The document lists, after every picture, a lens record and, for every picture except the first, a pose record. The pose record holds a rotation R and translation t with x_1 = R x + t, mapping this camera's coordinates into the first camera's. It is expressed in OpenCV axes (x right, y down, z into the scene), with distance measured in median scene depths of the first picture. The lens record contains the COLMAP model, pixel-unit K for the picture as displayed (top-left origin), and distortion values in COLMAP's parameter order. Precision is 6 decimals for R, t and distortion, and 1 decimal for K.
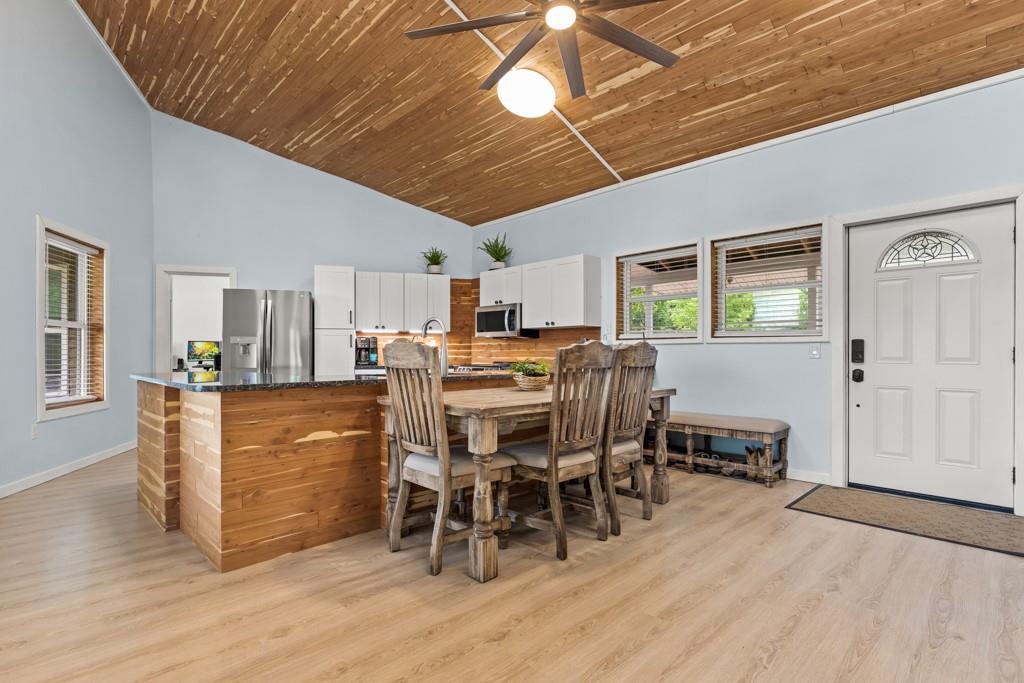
lens RADIAL K [[480.7, 0, 513.2], [0, 480.7, 356.9], [0, 0, 1]] dist [0.002695, -0.000493]
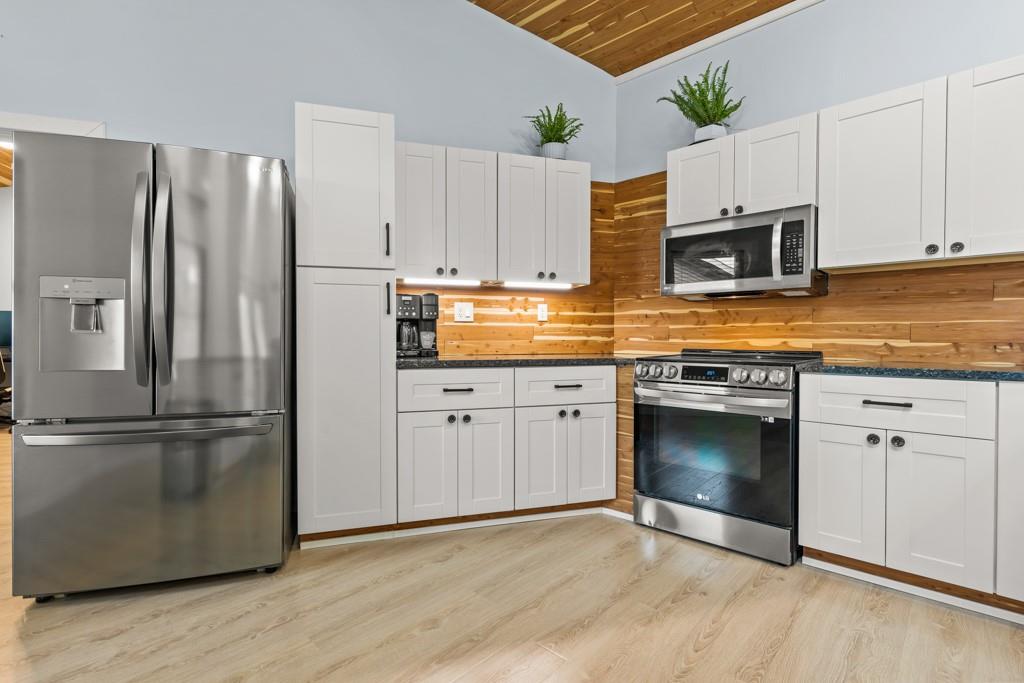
lens RADIAL K [[480.7, 0, 513.9], [0, 480.7, 346.3], [0, 0, 1]] dist [0.002695, -0.000493]
pose [[0.999299, 0.000295, 0.037423, -0.253054], [-0.000783, 0.999915, 0.013024, 0.001111], [-0.037416, -0.013044, 0.999215, 0.609021]]
